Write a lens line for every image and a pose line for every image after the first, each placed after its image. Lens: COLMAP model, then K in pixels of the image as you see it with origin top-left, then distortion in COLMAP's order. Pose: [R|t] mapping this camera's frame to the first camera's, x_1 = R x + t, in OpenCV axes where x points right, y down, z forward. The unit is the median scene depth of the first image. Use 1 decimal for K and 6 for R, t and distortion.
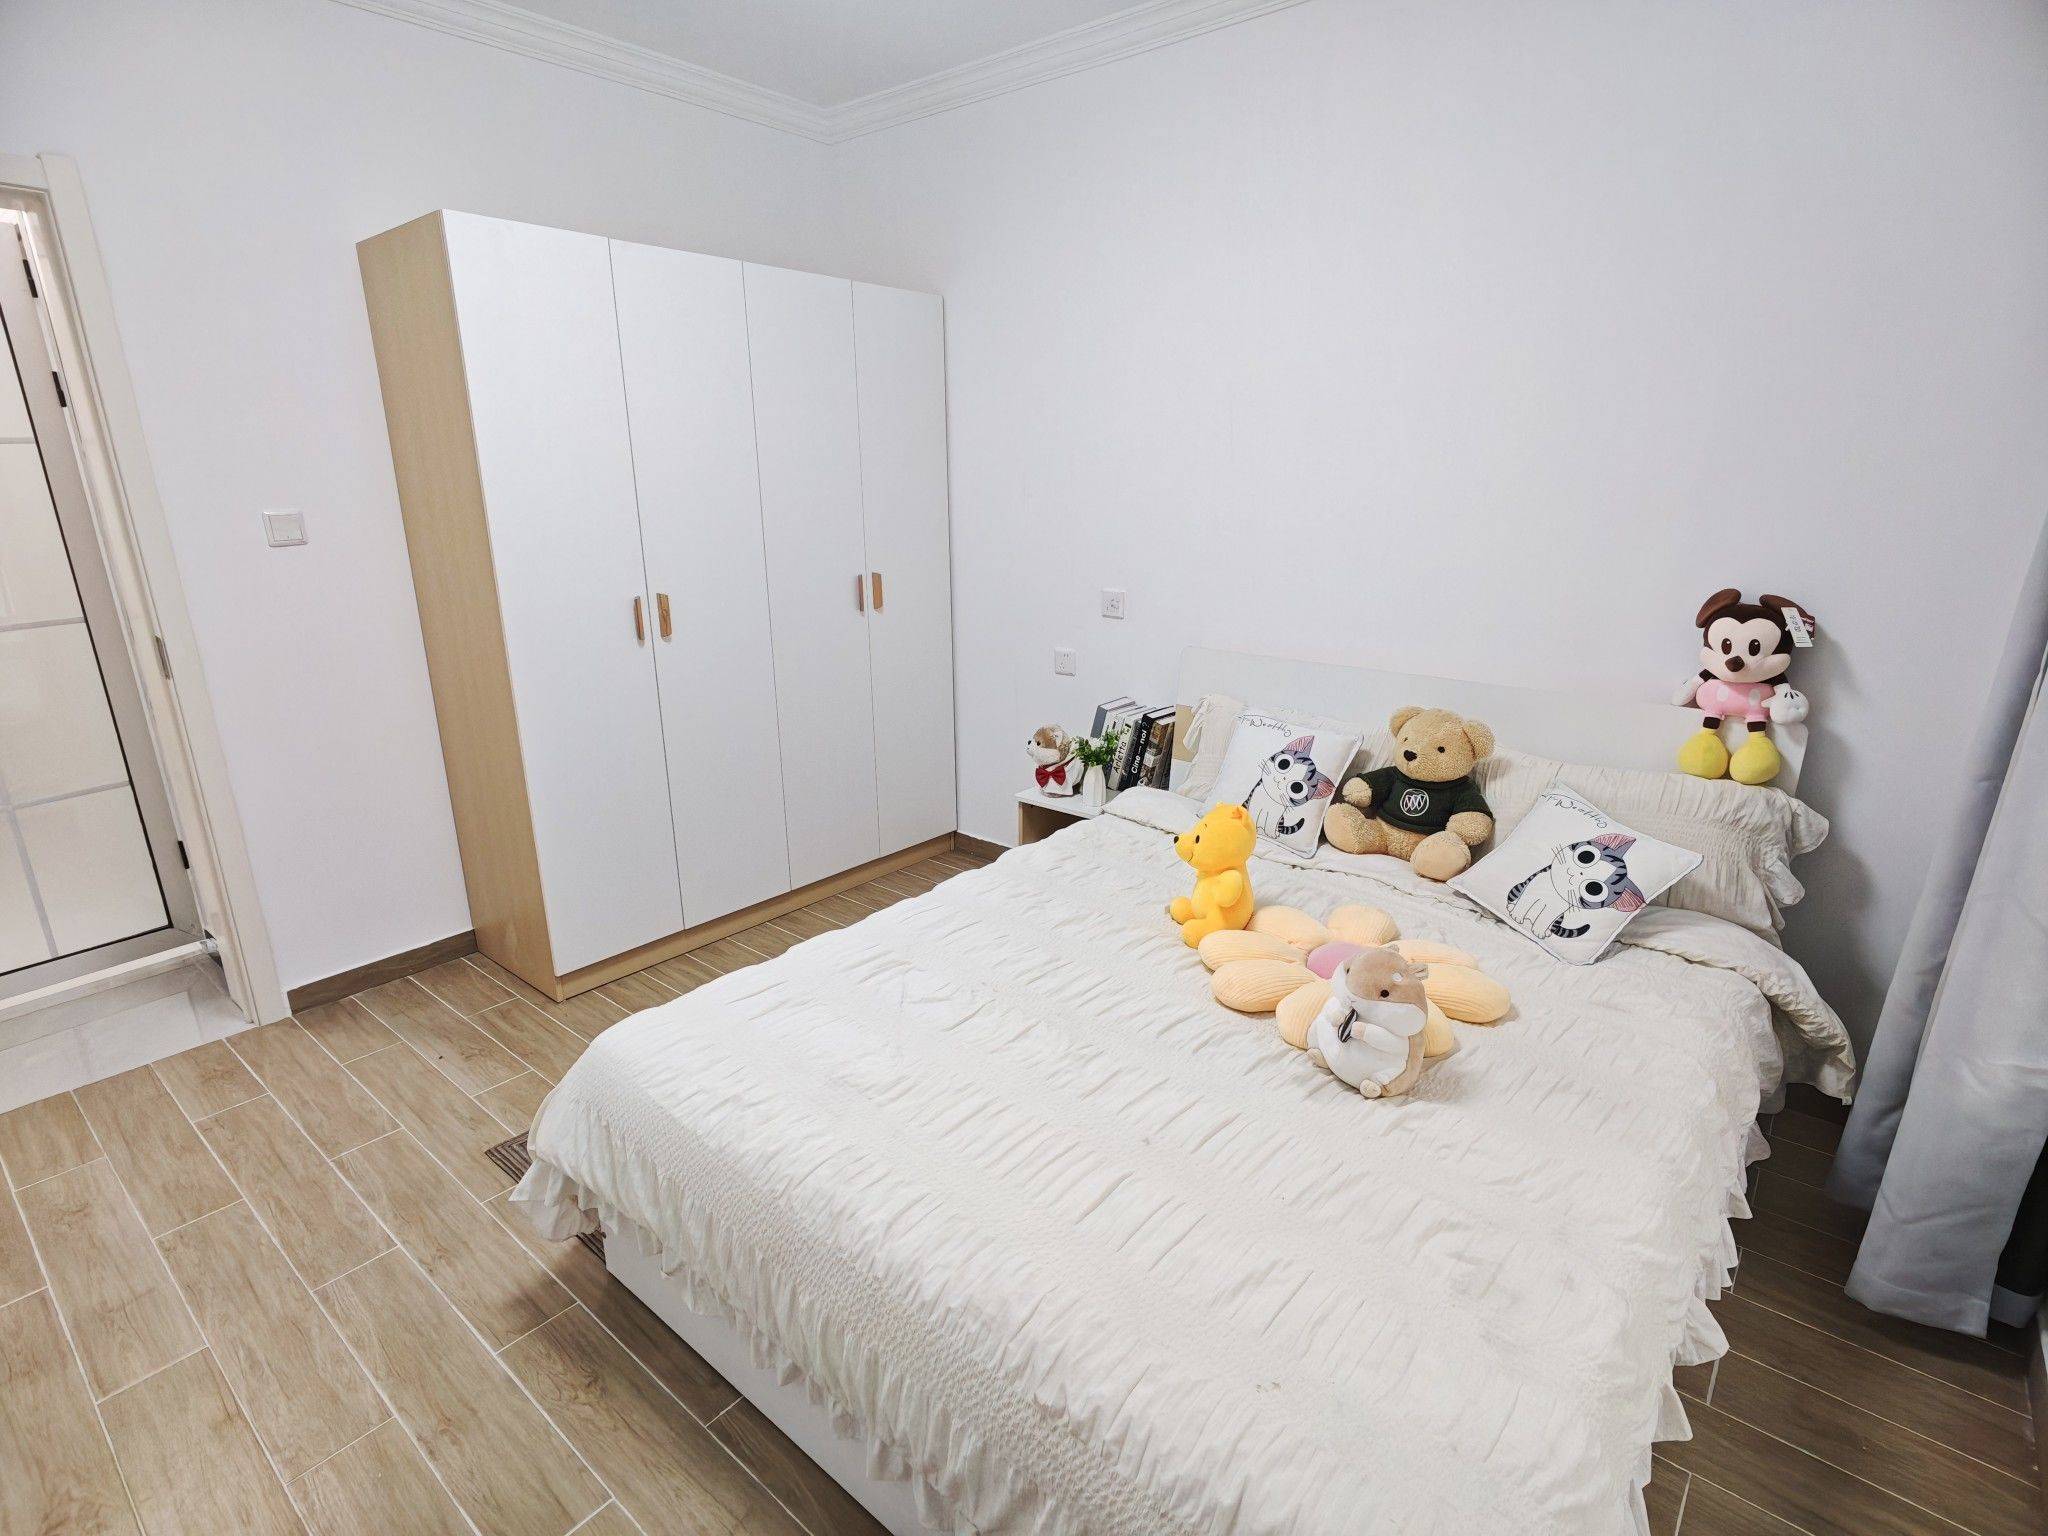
lens RADIAL K [[1036.0, 0, 1024.0], [0, 1036.0, 768.0], [0, 0, 1]] dist [0.003879, 0.000768]
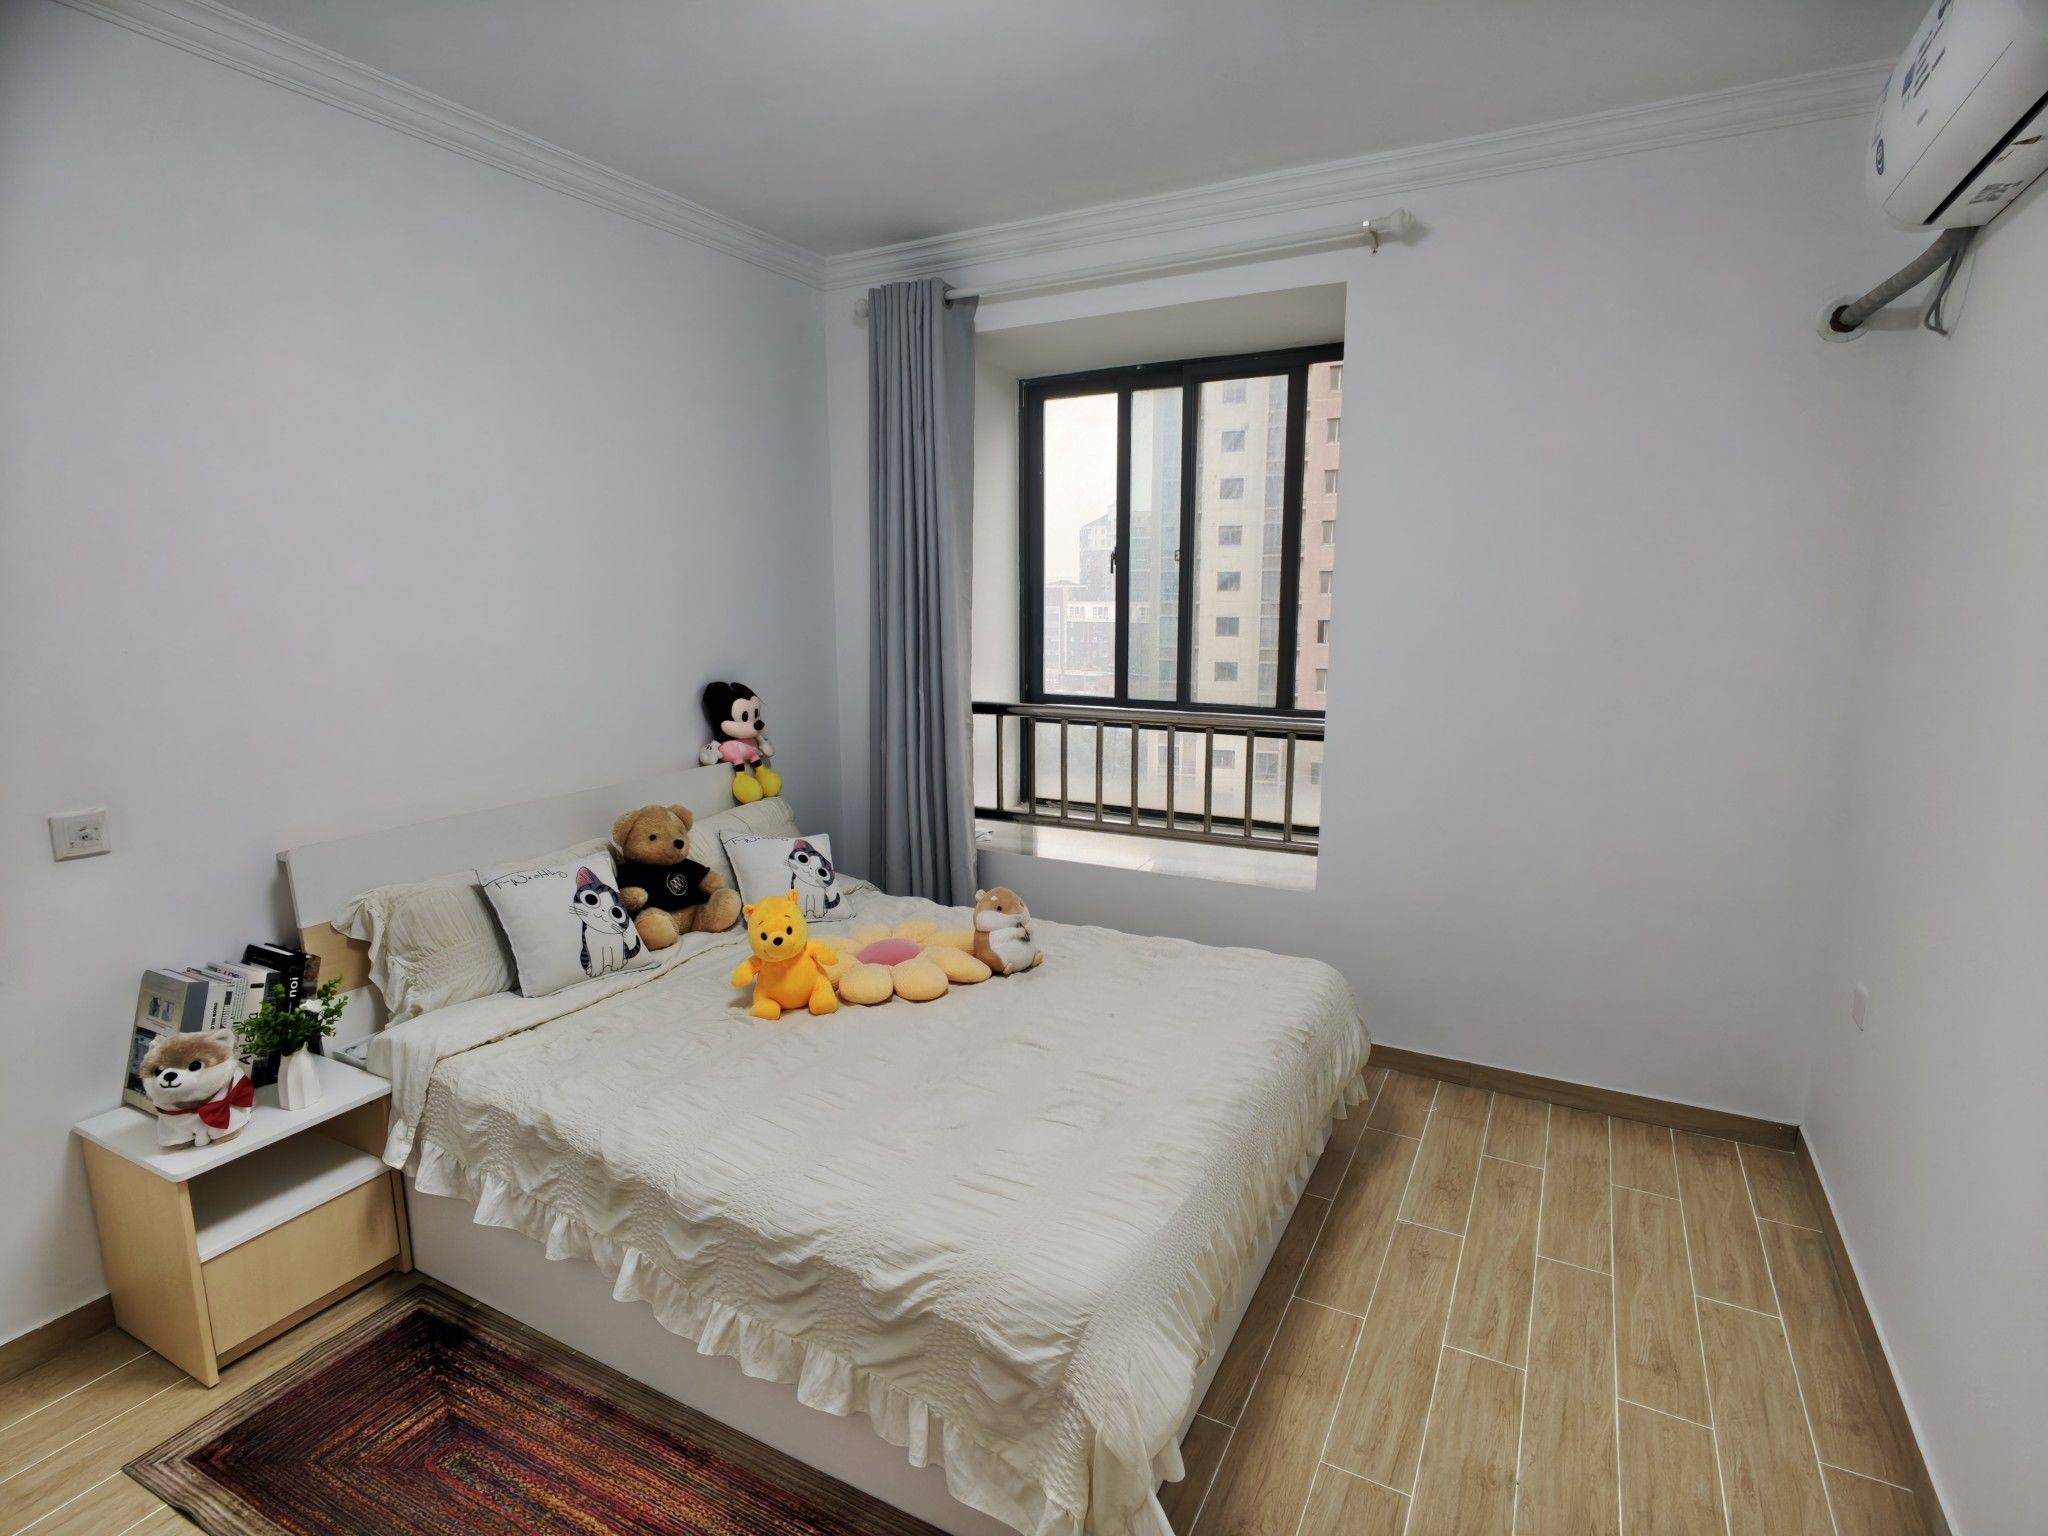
lens RADIAL K [[1036.0, 0, 1024.0], [0, 1036.0, 768.0], [0, 0, 1]] dist [0.003879, 0.000768]
pose [[-0.199179, -0.163799, 0.966177, -1.232146], [0.281027, 0.934974, 0.216444, -0.352184], [-0.938803, 0.314633, -0.140195, 1.137580]]
